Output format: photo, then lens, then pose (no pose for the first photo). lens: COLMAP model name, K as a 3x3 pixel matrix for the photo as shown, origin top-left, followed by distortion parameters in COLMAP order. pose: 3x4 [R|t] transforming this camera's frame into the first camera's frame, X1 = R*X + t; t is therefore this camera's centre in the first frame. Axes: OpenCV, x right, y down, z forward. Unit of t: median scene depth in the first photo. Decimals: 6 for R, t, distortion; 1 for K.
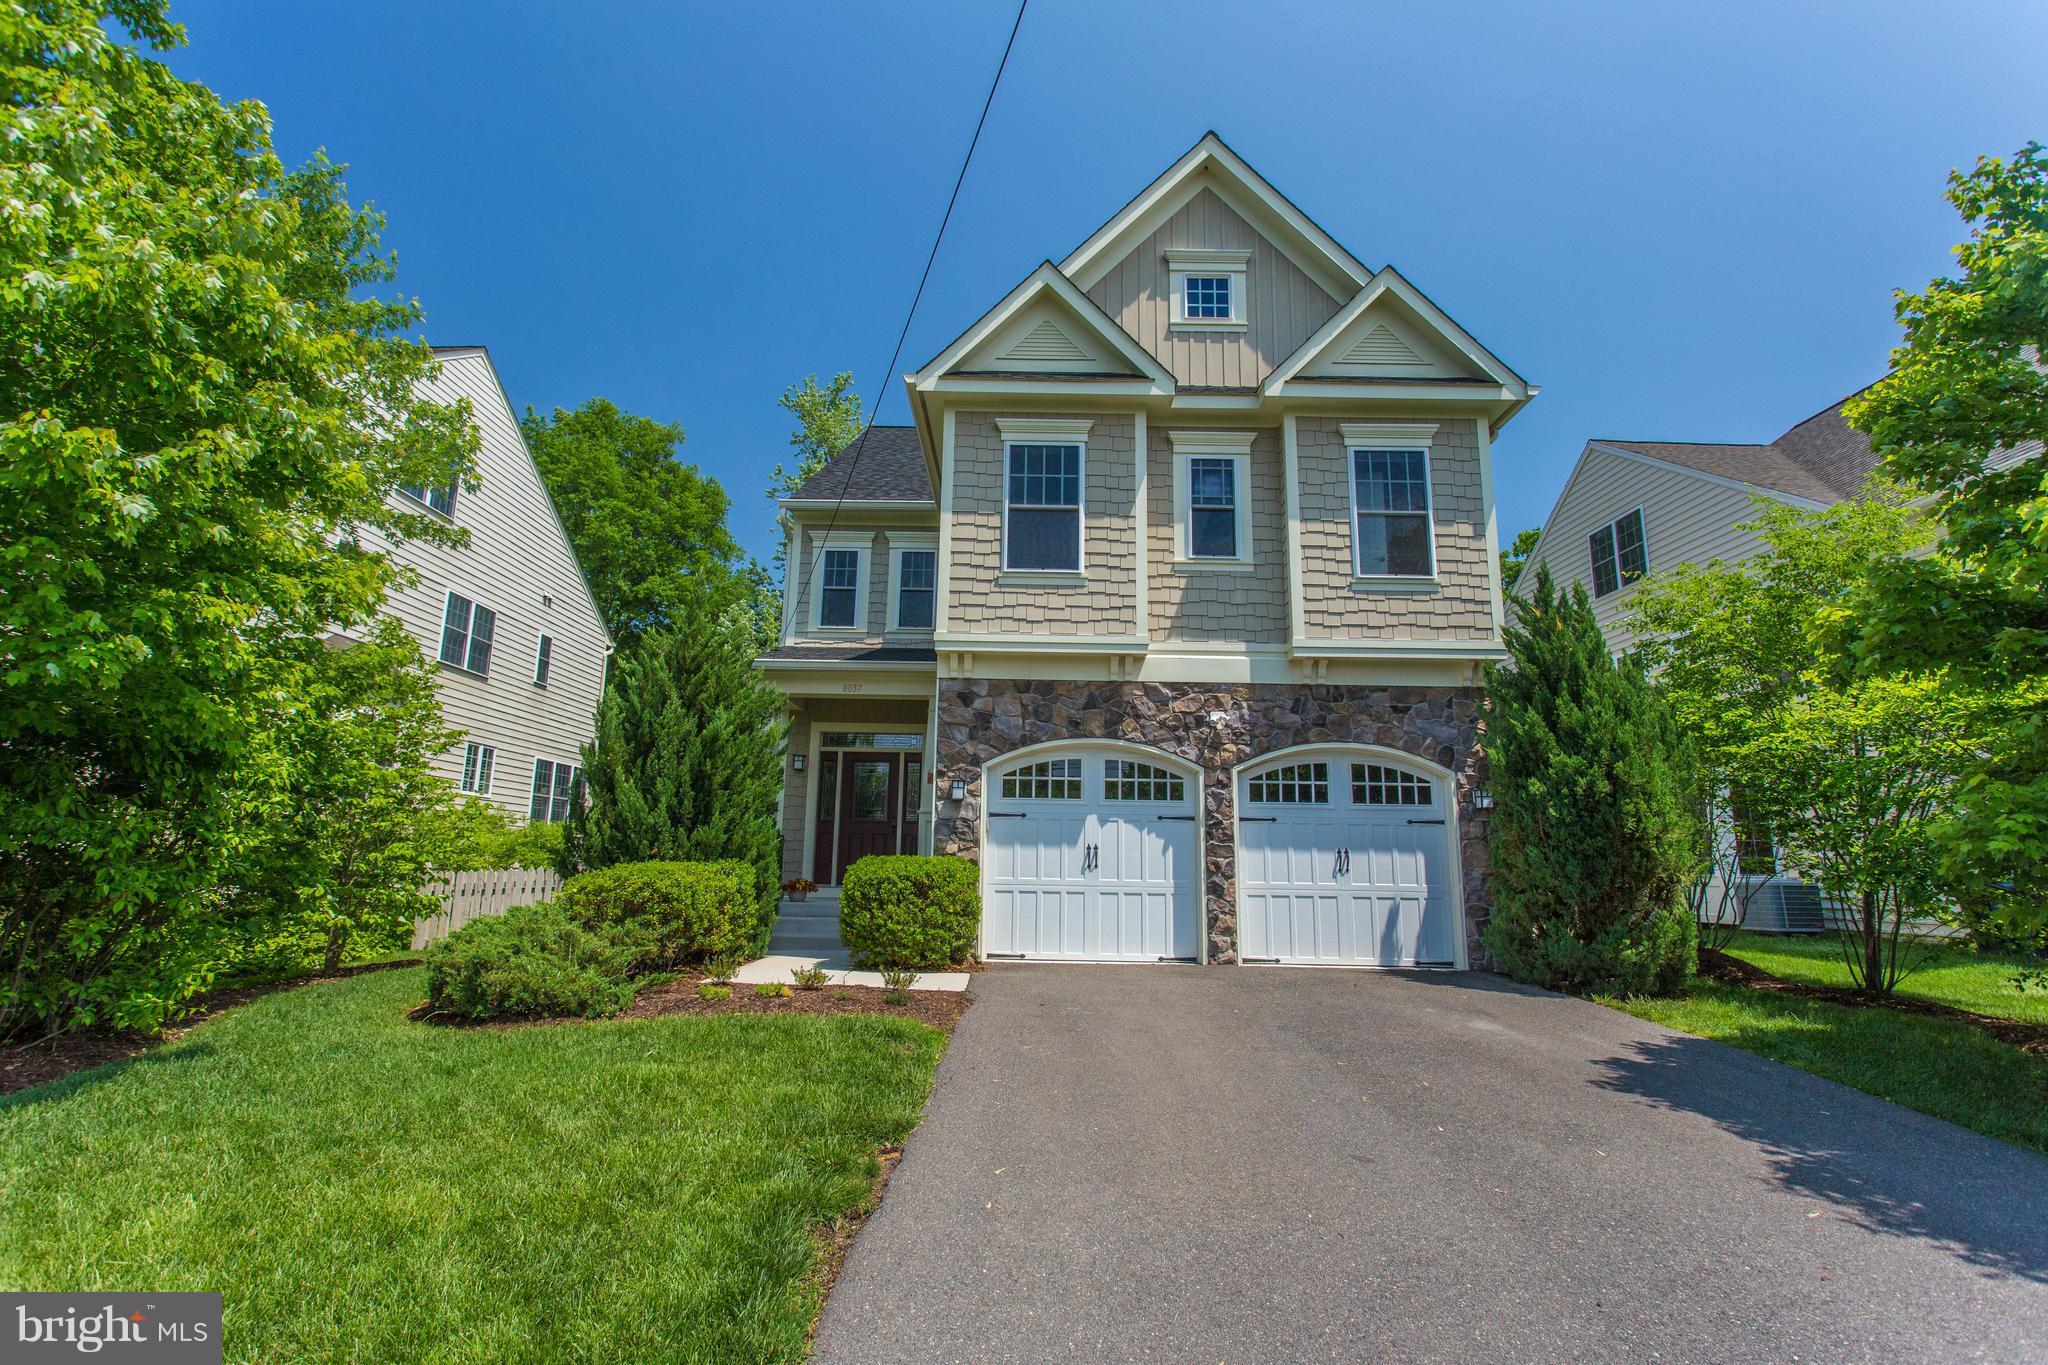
lens RADIAL K [[975.5, 0, 1024.1], [0, 975.5, 683.0], [0, 0, 1]] dist [-0.005757, 0.003018]
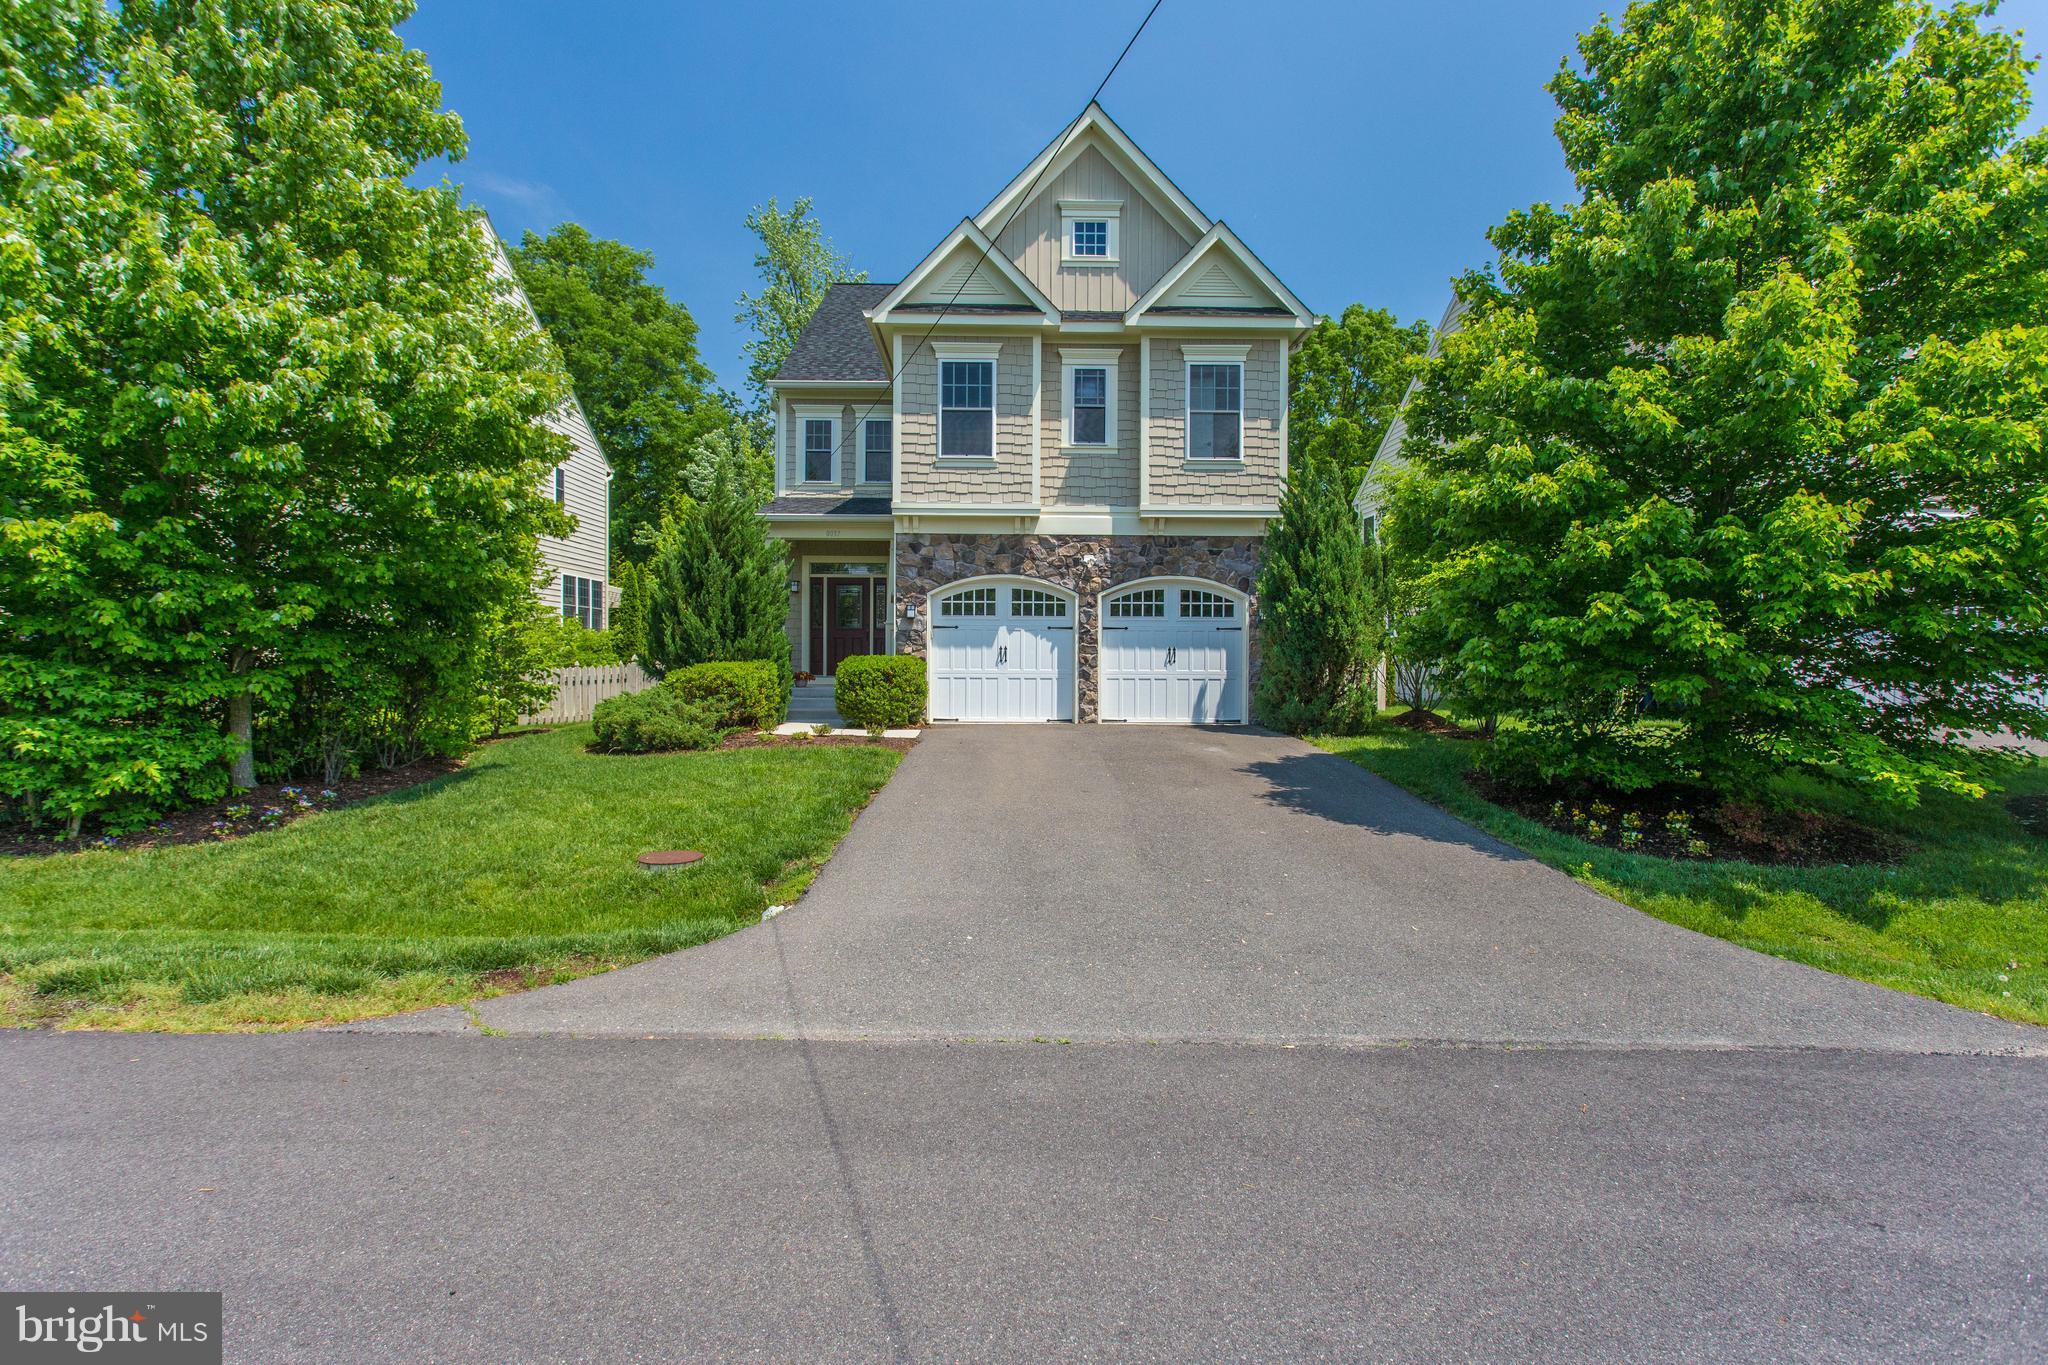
lens RADIAL K [[975.5, 0, 1021.8], [0, 975.5, 673.2], [0, 0, 1]] dist [-0.005757, 0.003018]
pose [[0.999562, -0.012070, 0.027006, 0.056799], [0.006342, 0.979183, 0.202880, -0.093196], [-0.028893, -0.202620, 0.978831, -0.451663]]
